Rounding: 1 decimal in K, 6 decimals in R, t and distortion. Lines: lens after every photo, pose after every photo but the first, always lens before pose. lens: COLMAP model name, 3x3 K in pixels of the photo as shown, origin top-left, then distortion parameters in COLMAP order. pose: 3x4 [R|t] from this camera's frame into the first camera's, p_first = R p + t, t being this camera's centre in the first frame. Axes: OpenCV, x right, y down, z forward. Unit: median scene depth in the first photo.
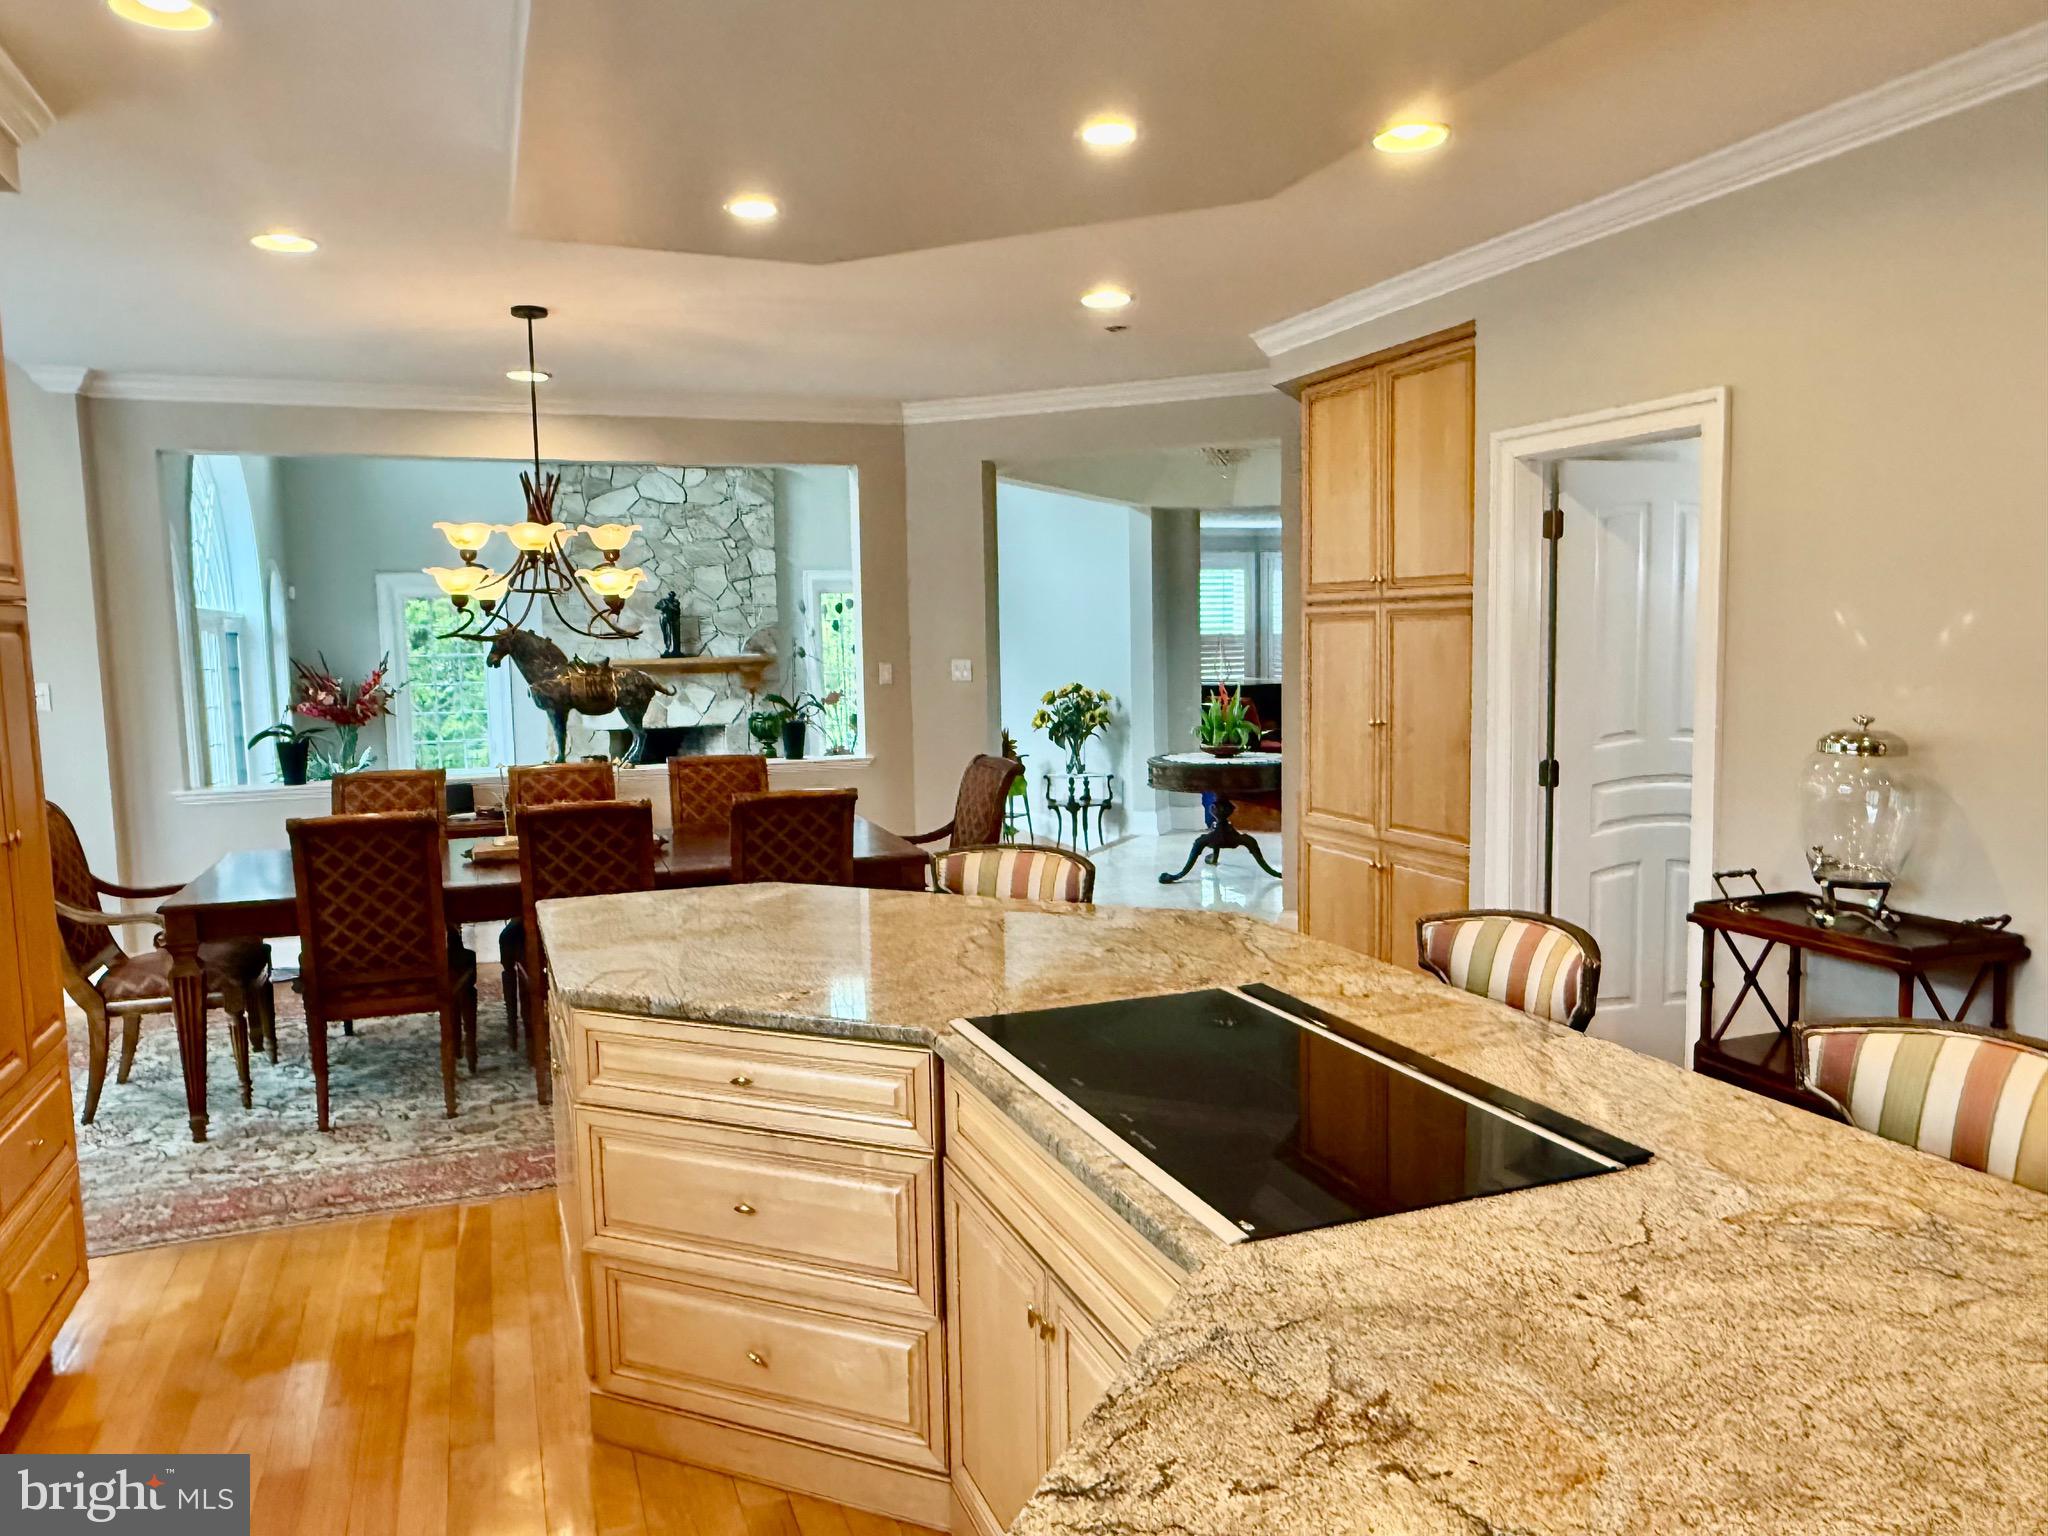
lens RADIAL K [[1410.0, 0, 1027.3], [0, 1410.0, 770.5], [0, 0, 1]] dist [0.001090, 0.000131]
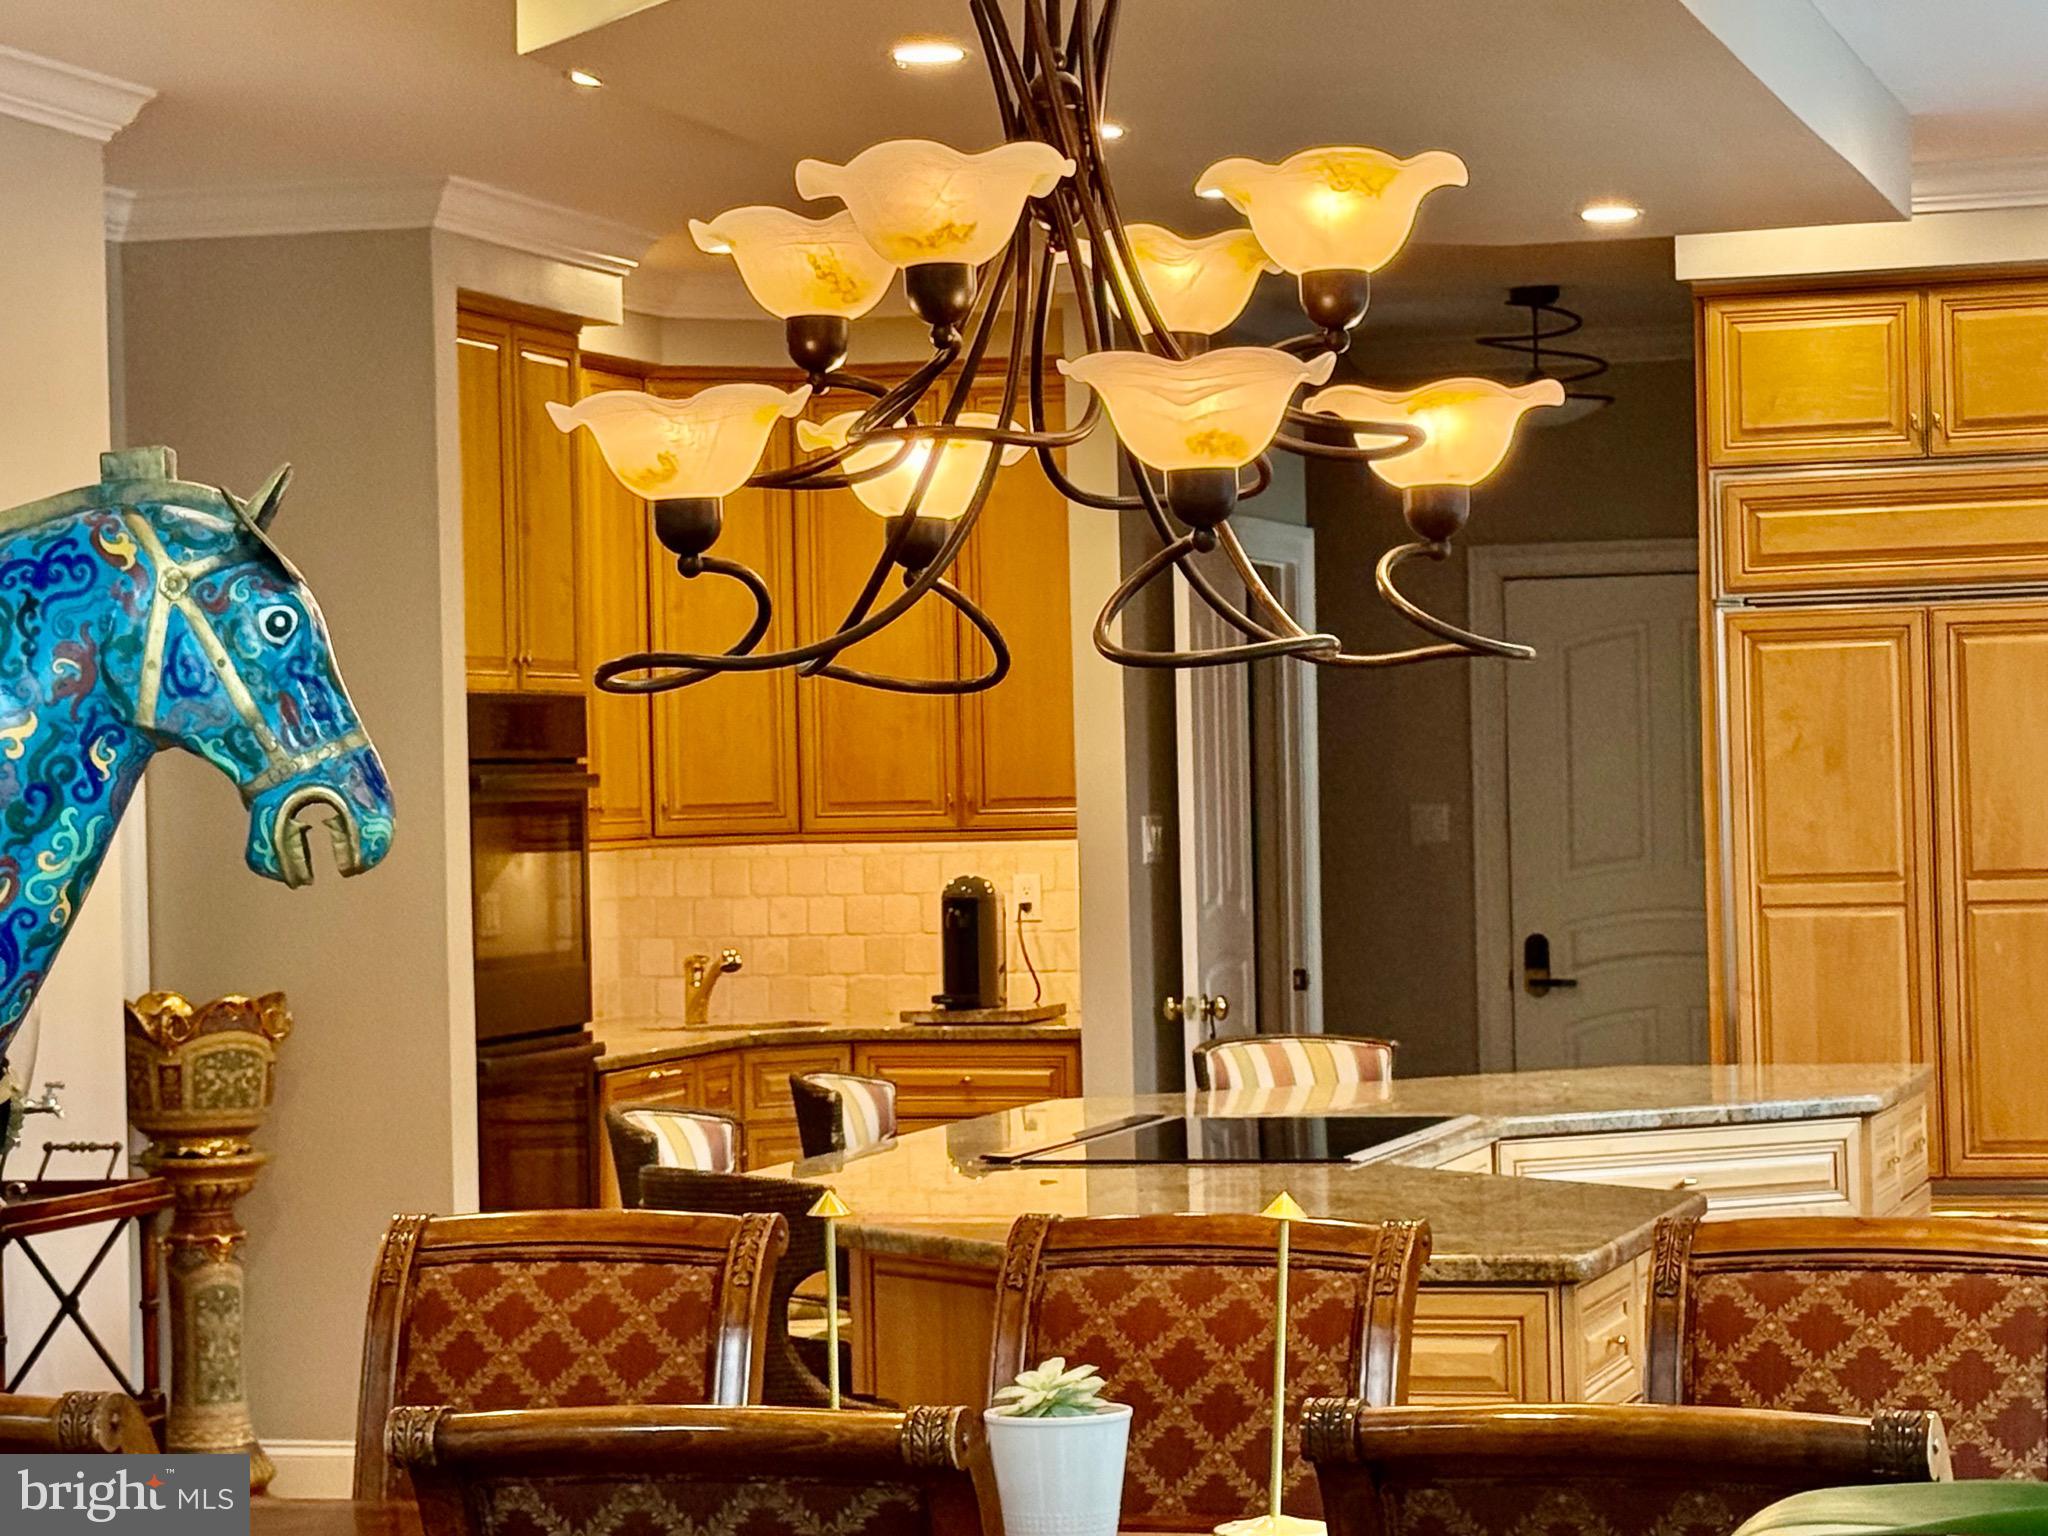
lens RADIAL K [[5062.3, 0, 1078.2], [0, 5062.3, 772.7], [0, 0, 1]] dist [0.115636, 0.331081]
pose [[-0.803664, 0.031078, 0.594271, -0.489018], [0.088029, 0.993857, 0.067072, -0.080693], [-0.588536, 0.106217, -0.801463, 0.973139]]
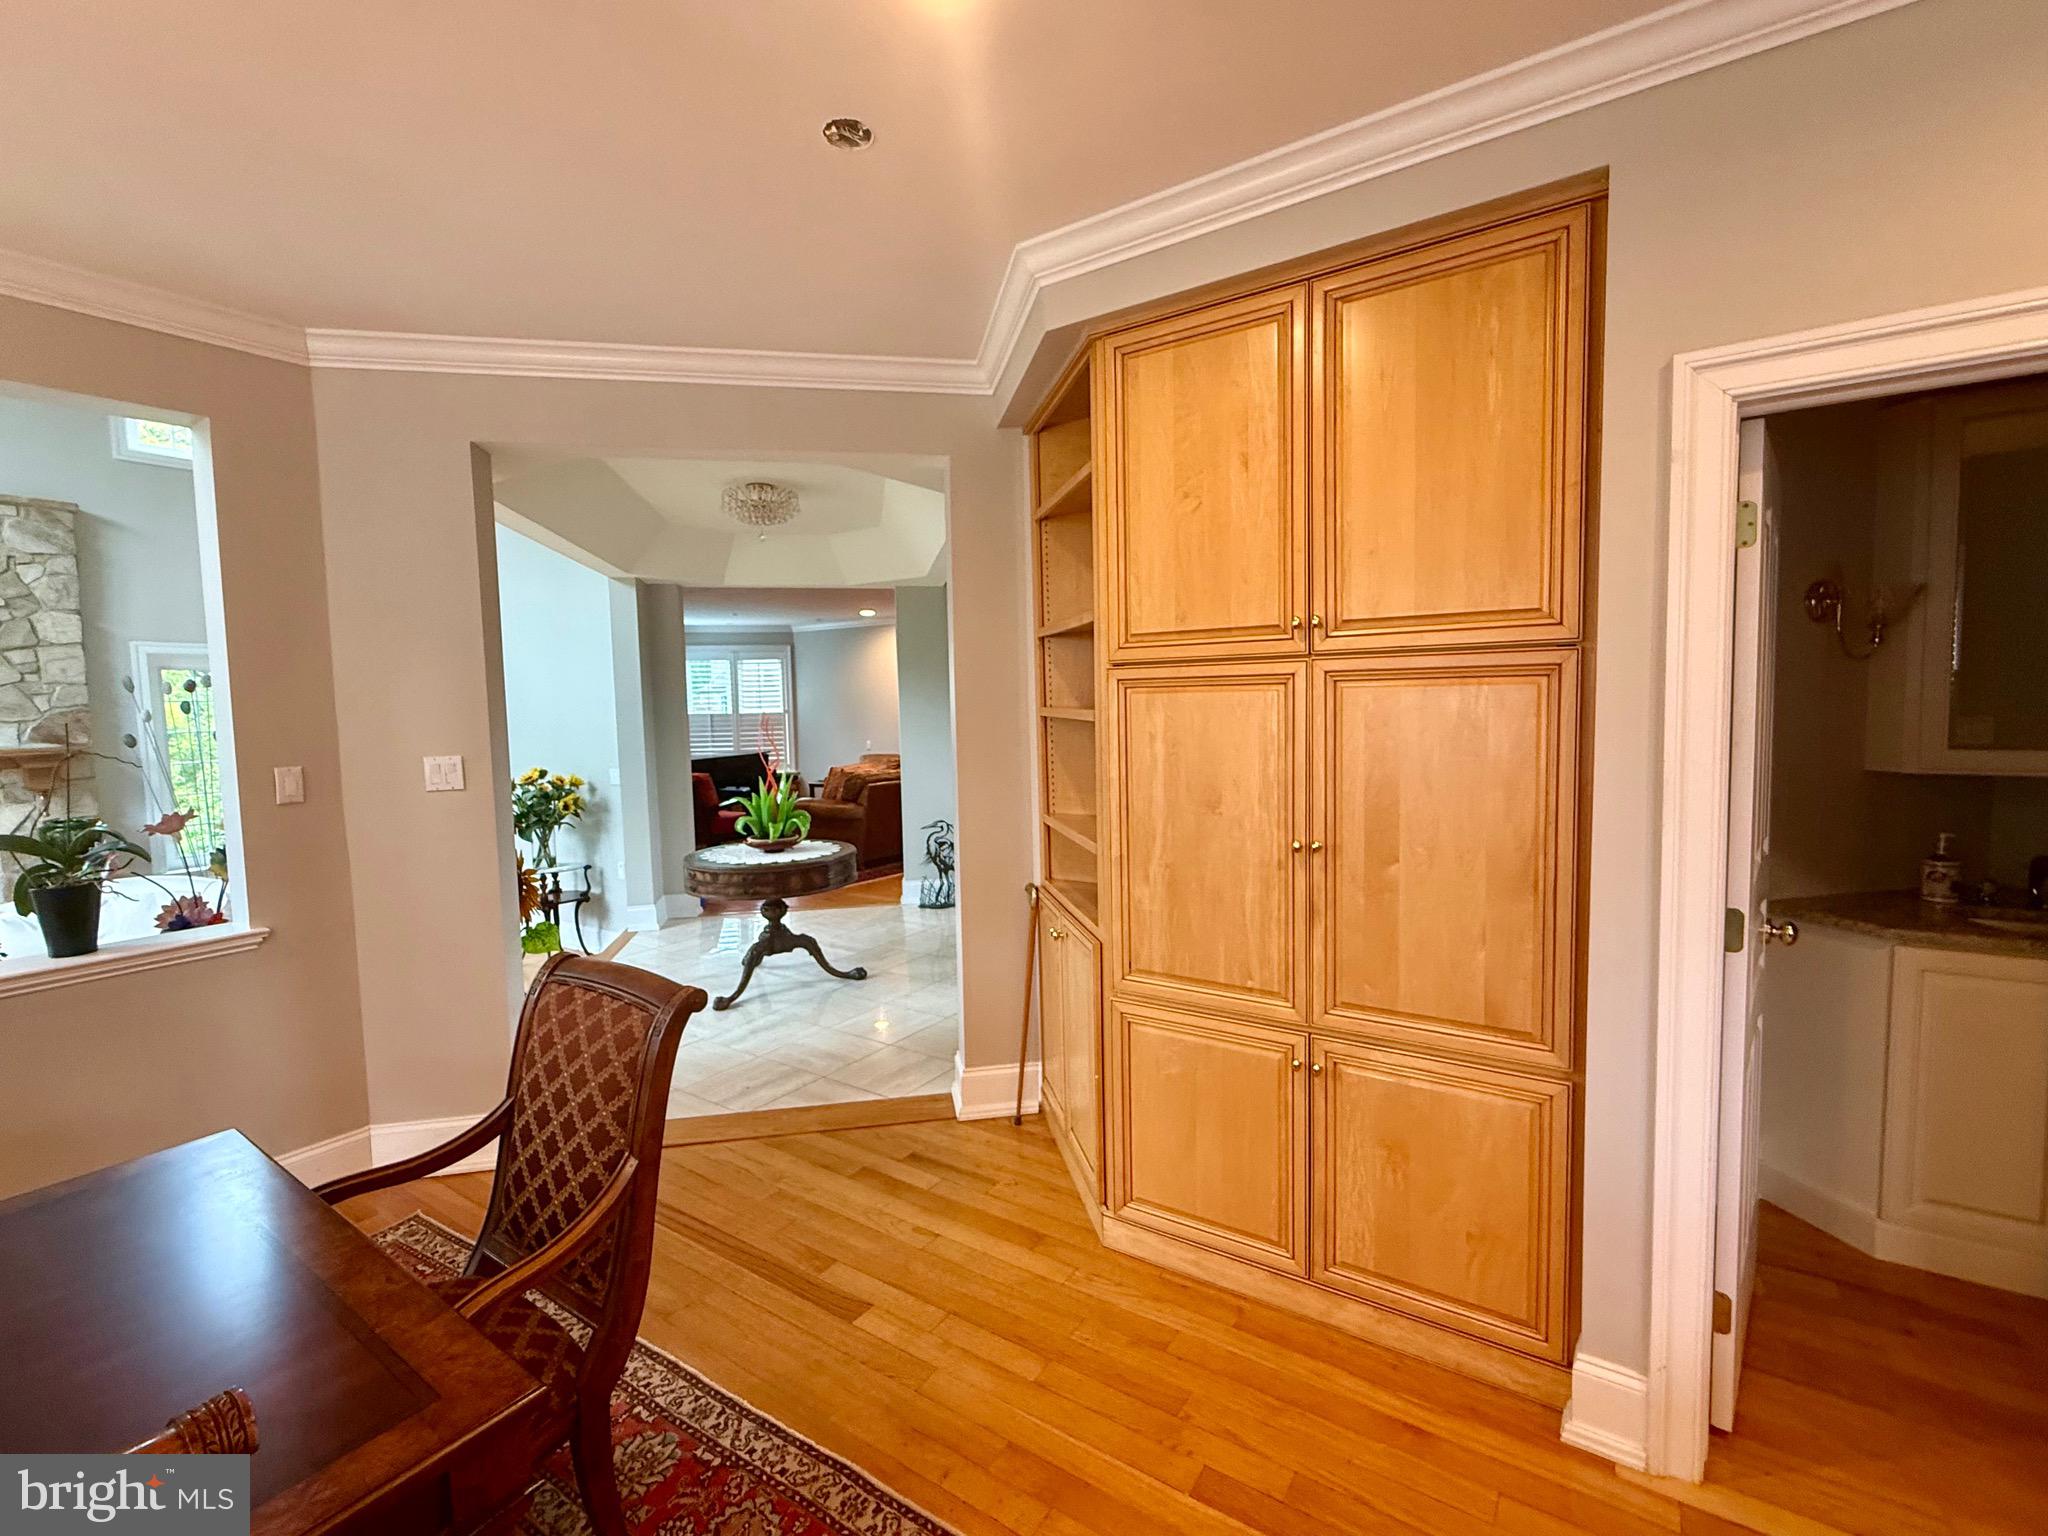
lens RADIAL K [[911.0, 0, 1024.0], [0, 911.0, 768.0], [0, 0, 1]] dist [0.000116, -0.000614]
pose [[0.823669, -0.042985, 0.565439, -0.053236], [0.063458, 0.997847, -0.016581, -0.042201], [-0.563509, 0.049539, 0.824623, 0.435117]]
